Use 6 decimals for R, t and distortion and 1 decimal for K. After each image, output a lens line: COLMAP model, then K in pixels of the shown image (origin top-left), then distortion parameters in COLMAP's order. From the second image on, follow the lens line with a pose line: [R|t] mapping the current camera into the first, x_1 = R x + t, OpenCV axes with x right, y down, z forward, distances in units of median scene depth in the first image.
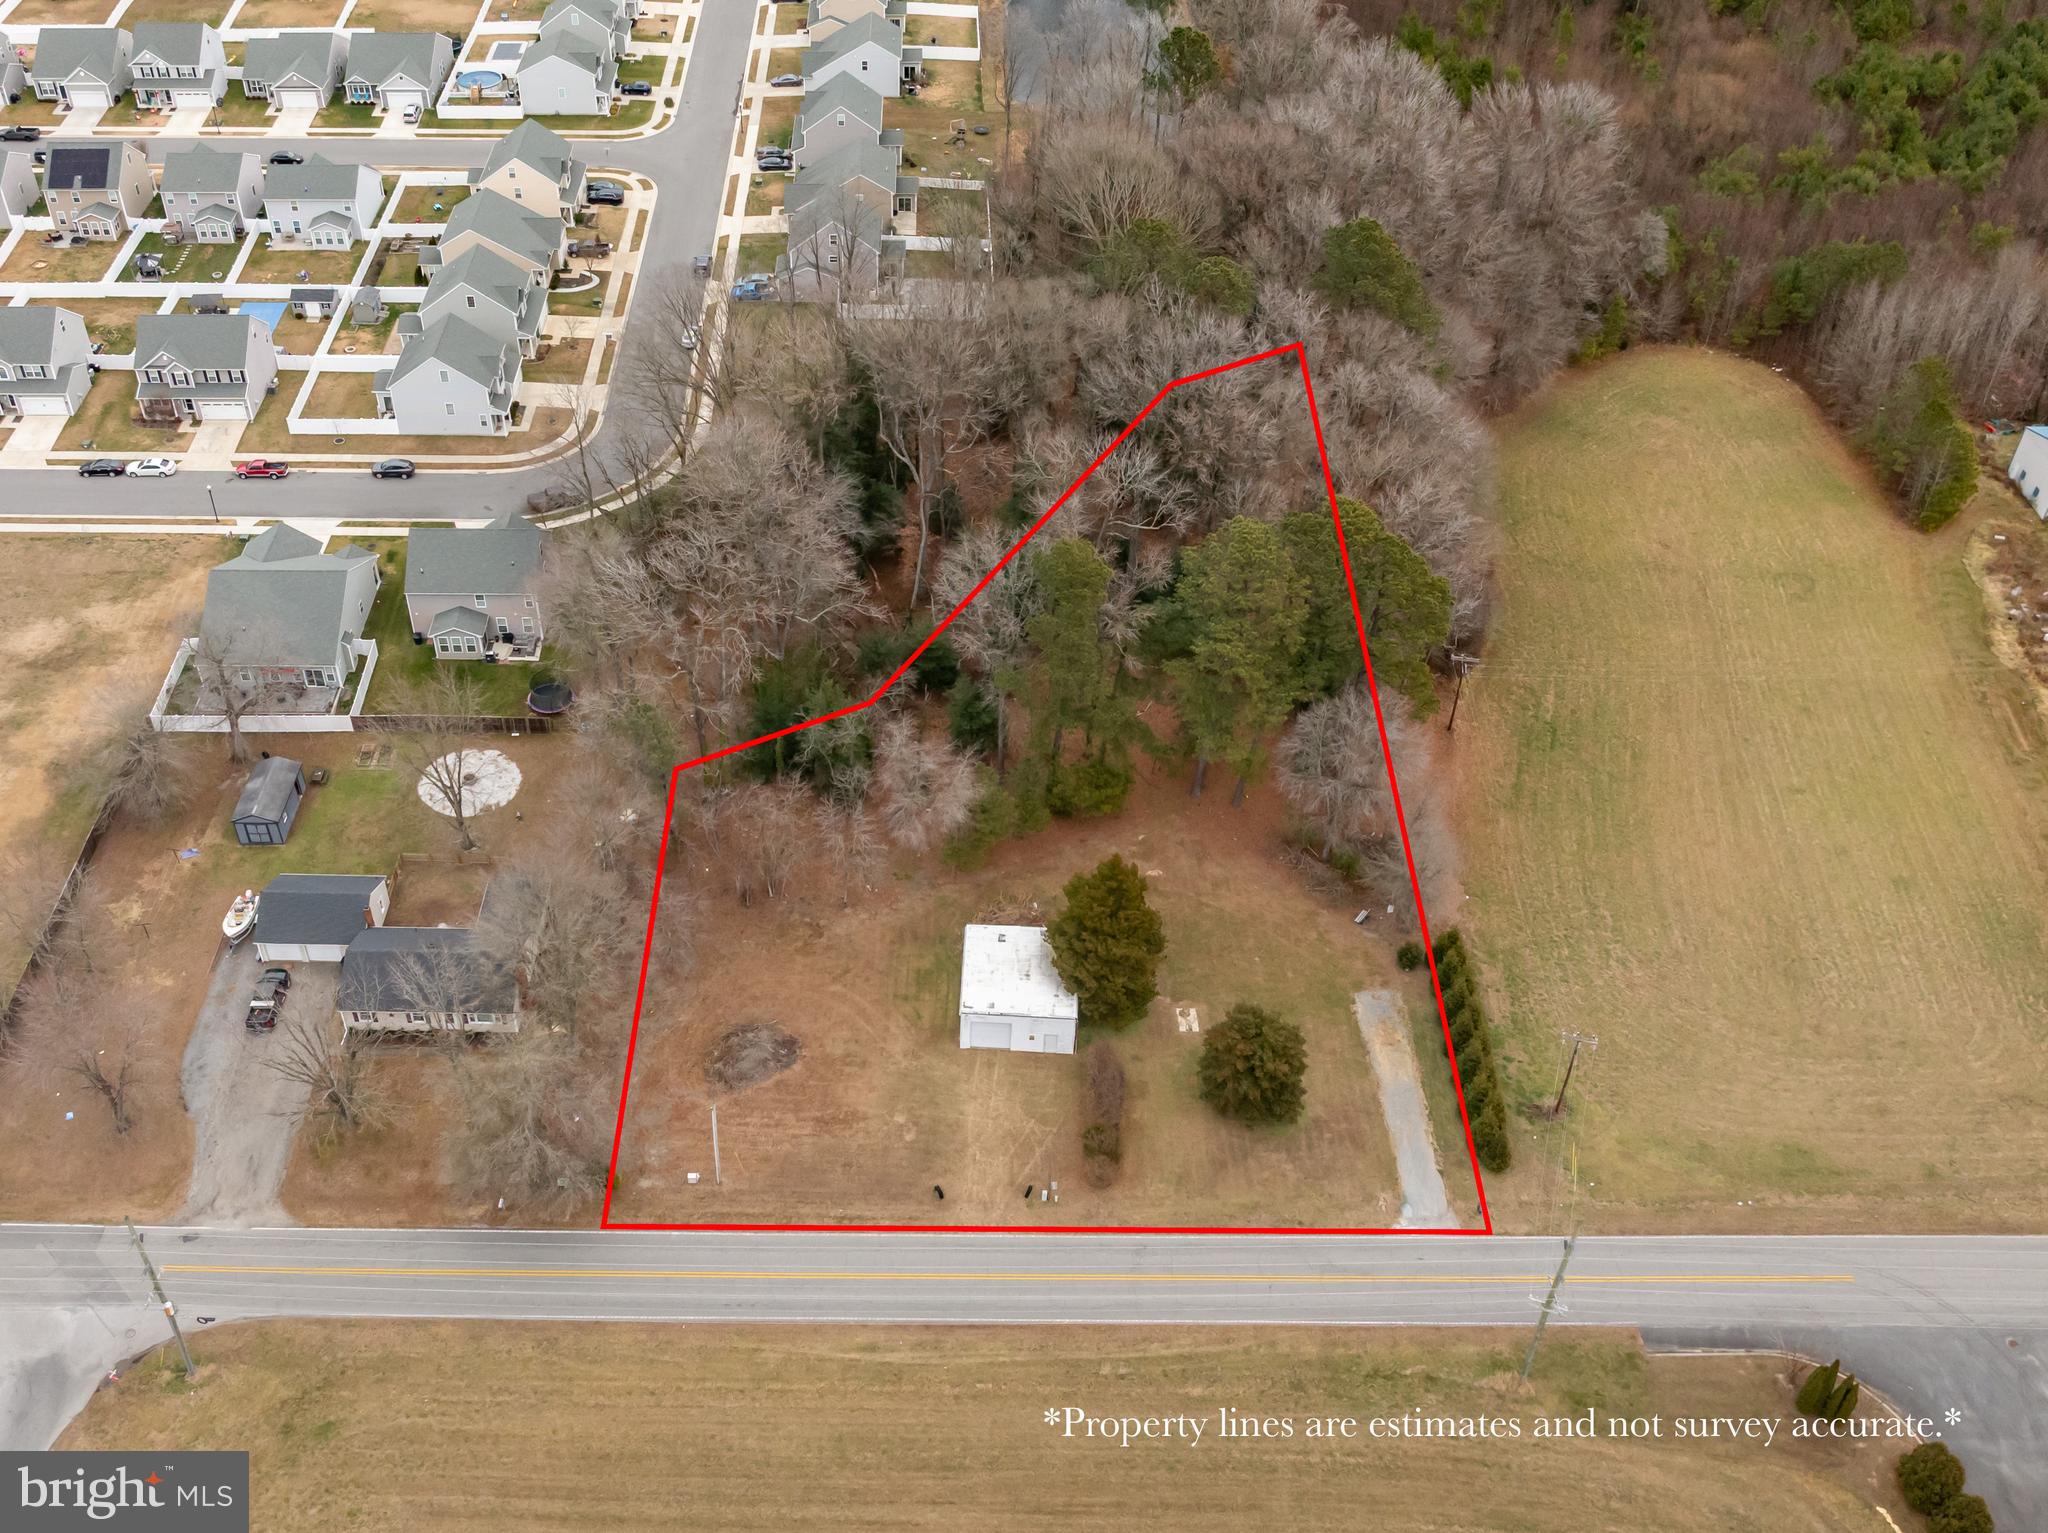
lens RADIAL K [[2015.9, 0, 906.2], [0, 2015.9, 719.7], [0, 0, 1]] dist [-0.024836, -0.008927]
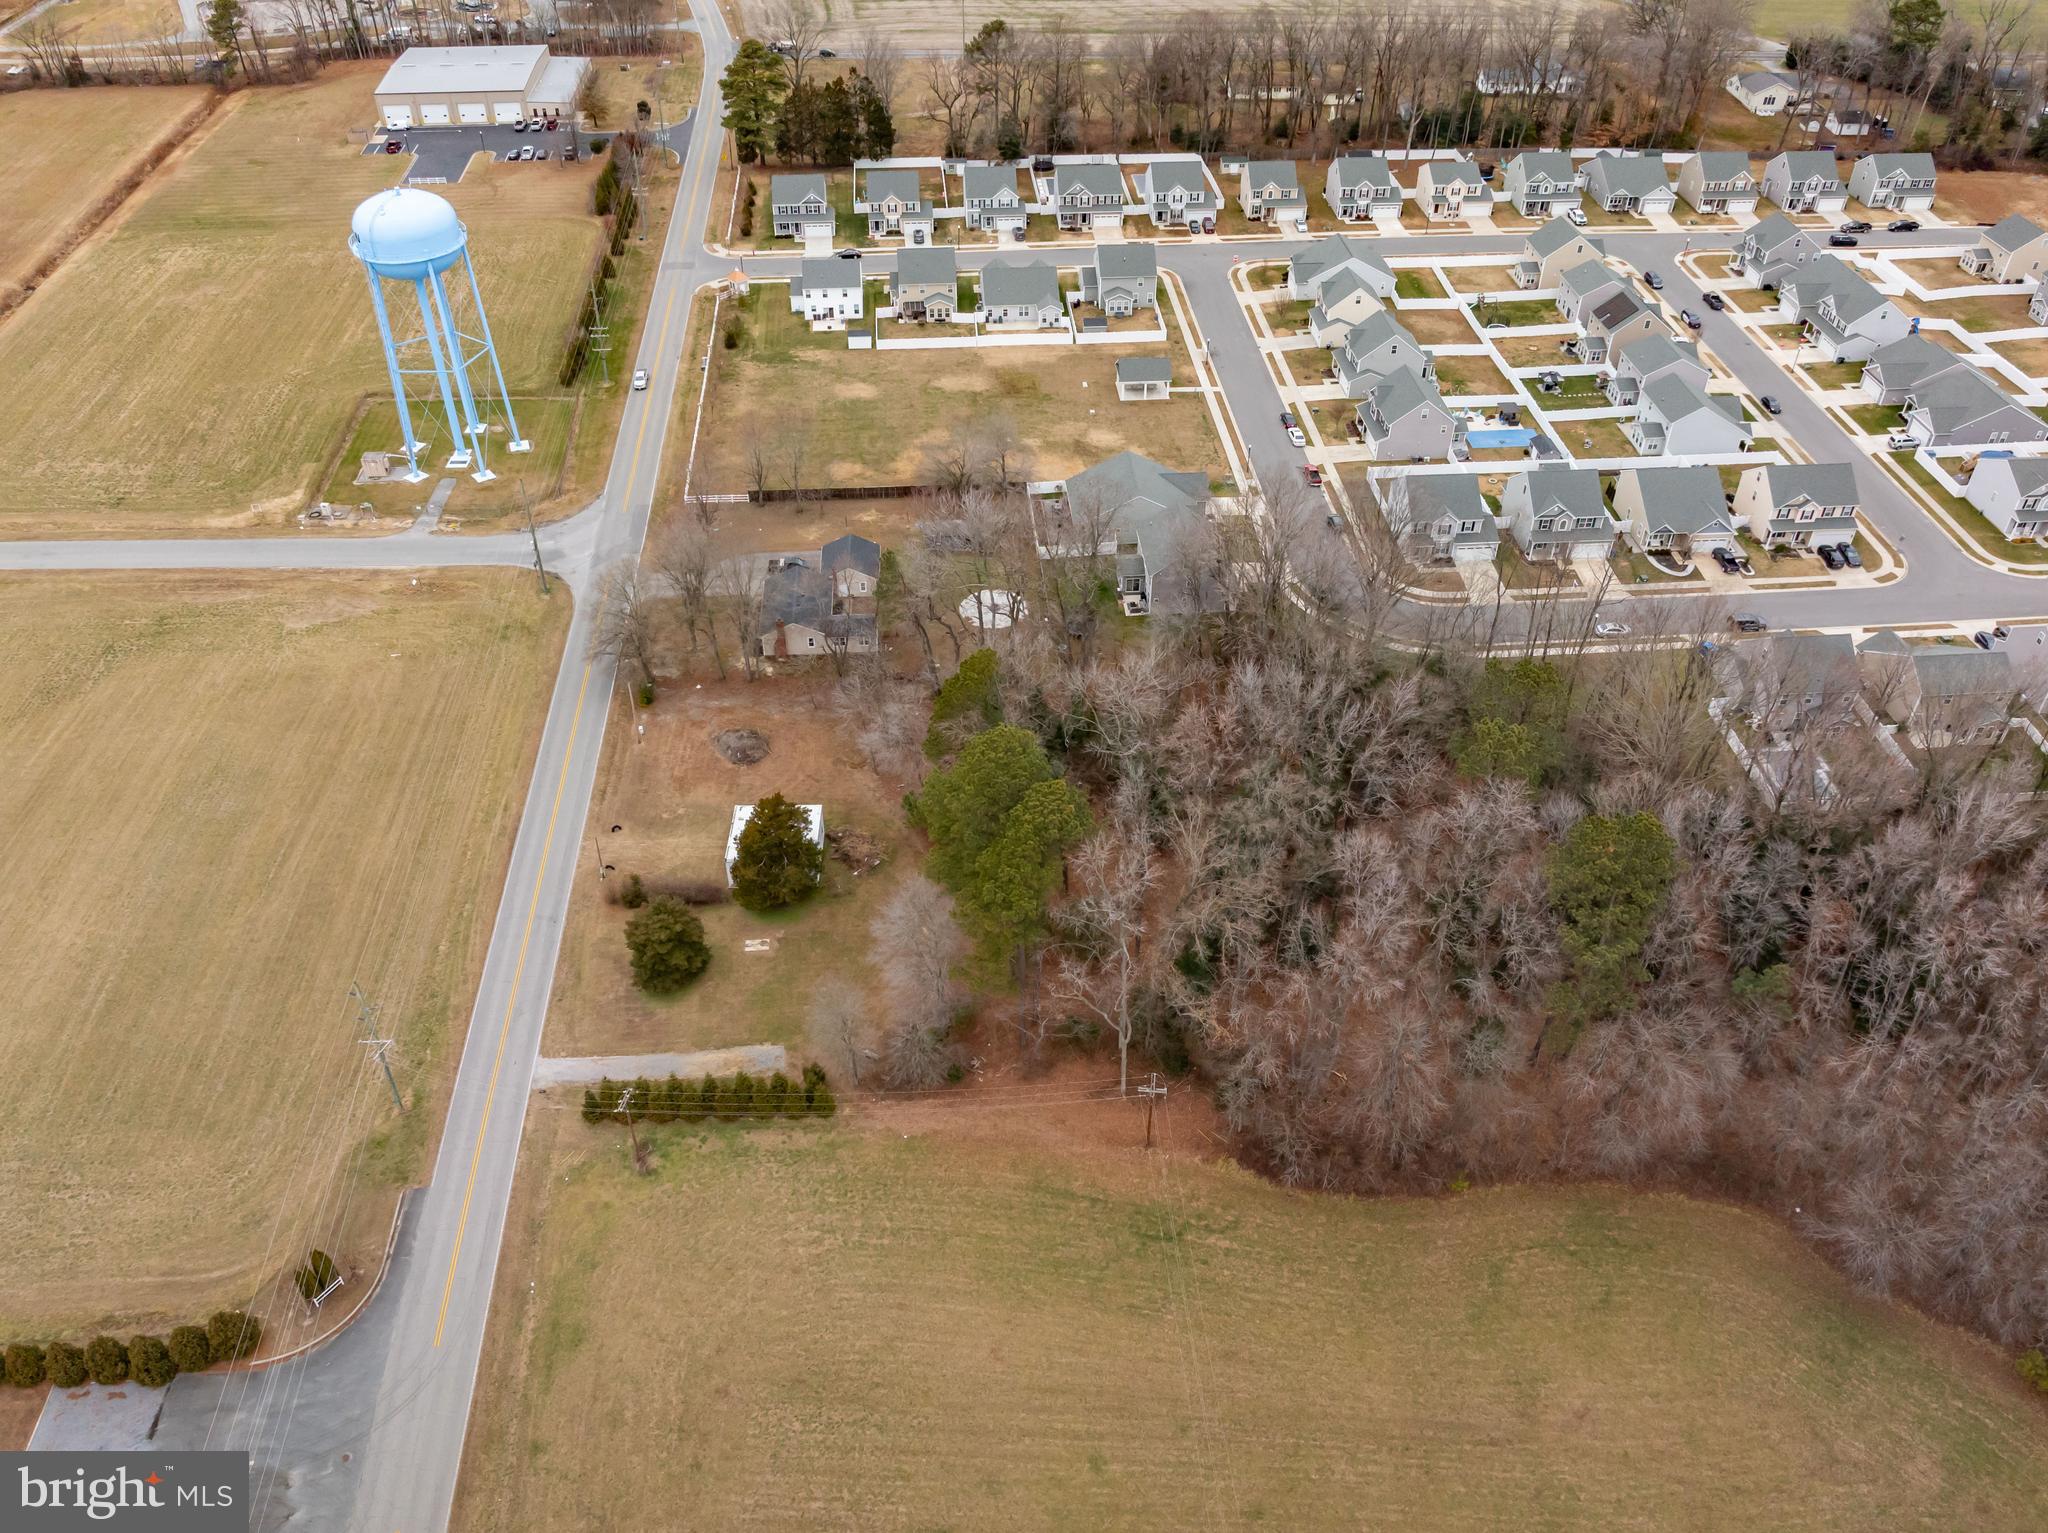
lens RADIAL K [[1595.7, 0, 1040.2], [0, 1595.7, 769.6], [0, 0, 1]] dist [-0.026207, 0.001823]
pose [[0.095400, 0.630764, -0.770088, 0.704075], [-0.635180, 0.634228, 0.440797, -0.397397], [0.766450, 0.447092, 0.461154, 0.482183]]
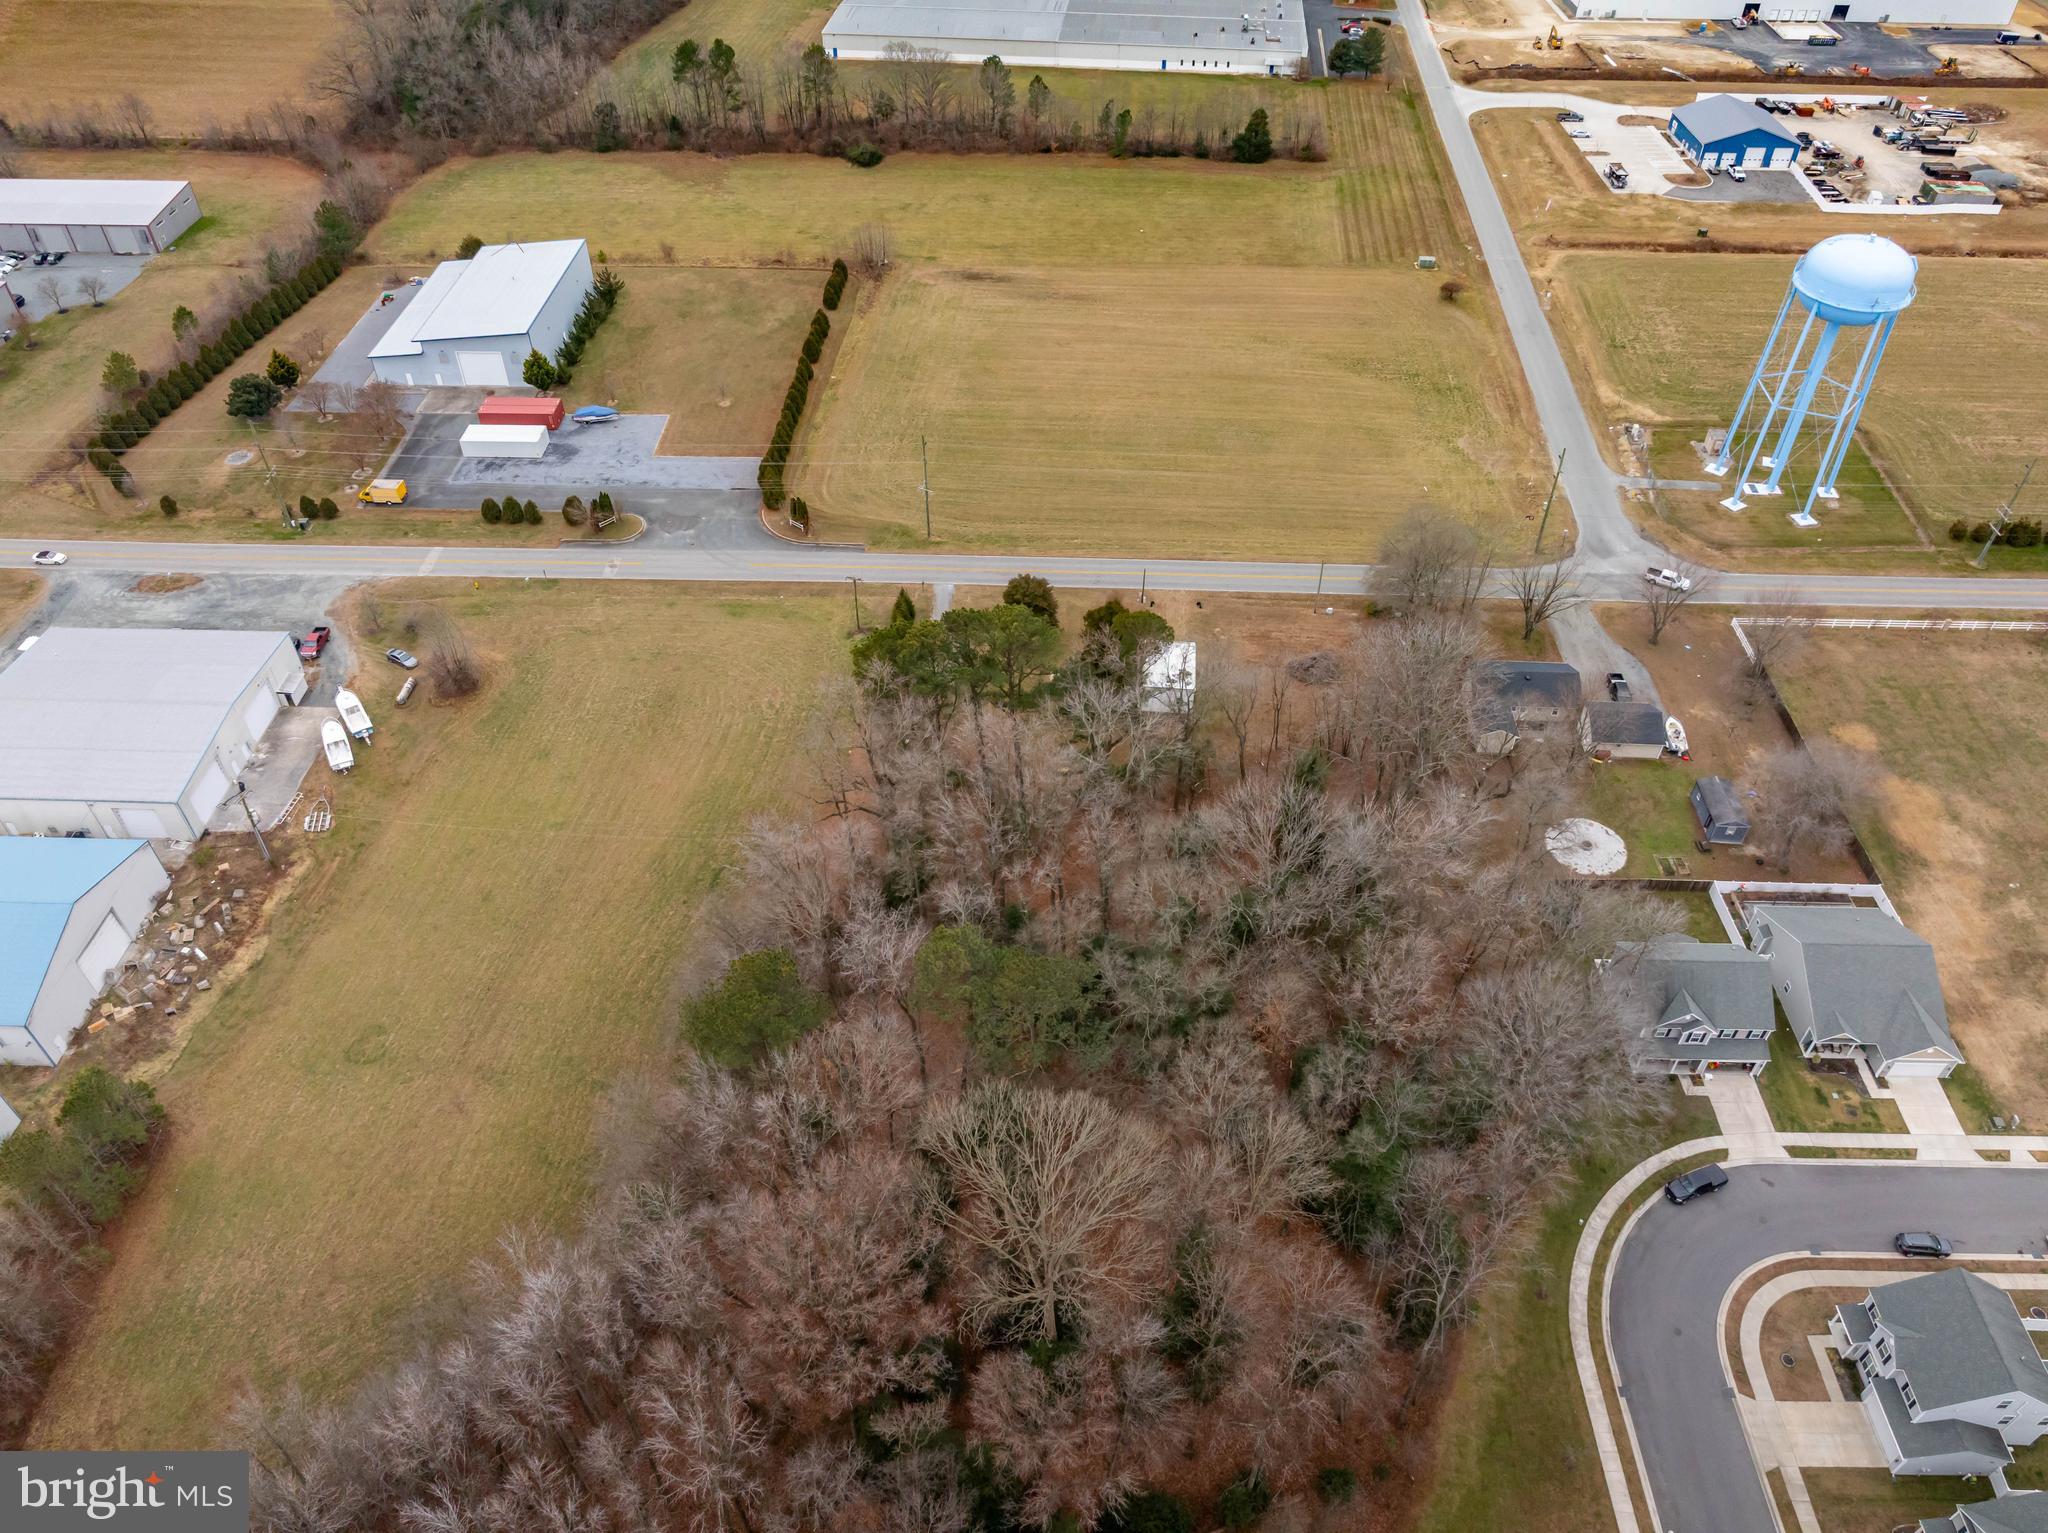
lens RADIAL K [[1484.6, 0, 1024.0], [0, 1484.6, 766.5], [0, 0, 1]] dist [-0.044198, 0.035873]
pose [[-0.999796, -0.017169, 0.010679, 0.120242], [0.007906, 0.154149, 0.988016, -0.824476], [-0.018609, 0.987898, -0.153982, 0.997662]]
